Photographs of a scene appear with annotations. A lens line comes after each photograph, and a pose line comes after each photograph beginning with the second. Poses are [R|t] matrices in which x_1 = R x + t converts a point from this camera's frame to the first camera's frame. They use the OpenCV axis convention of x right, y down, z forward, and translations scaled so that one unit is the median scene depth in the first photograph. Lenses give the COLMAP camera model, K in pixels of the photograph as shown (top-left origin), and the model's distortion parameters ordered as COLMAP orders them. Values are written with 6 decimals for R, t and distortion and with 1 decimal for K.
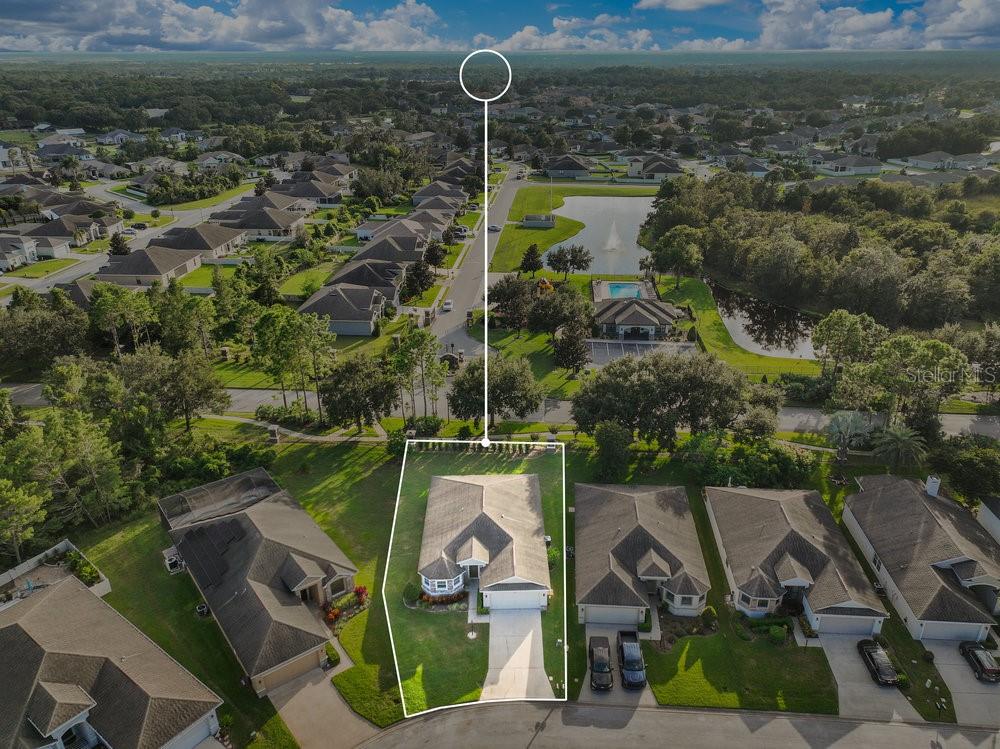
lens RADIAL K [[713.1, 0, 500.0], [0, 713.1, 374.5], [0, 0, 1]] dist [0.001053, 0.000127]
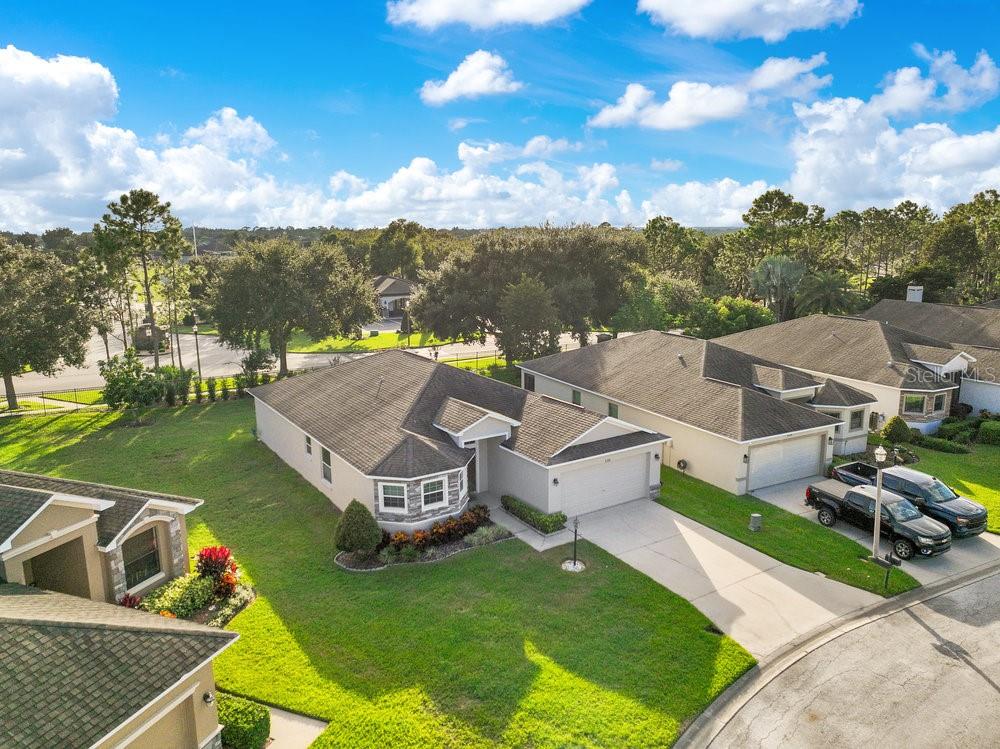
lens RADIAL K [[713.1, 0, 500.0], [0, 713.1, 374.5], [0, 0, 1]] dist [0.001053, 0.000127]
pose [[0.851232, -0.102143, 0.514753, -0.254015], [0.214215, 0.963067, -0.163138, 0.312900], [-0.479078, 0.249136, 0.841674, 0.654461]]
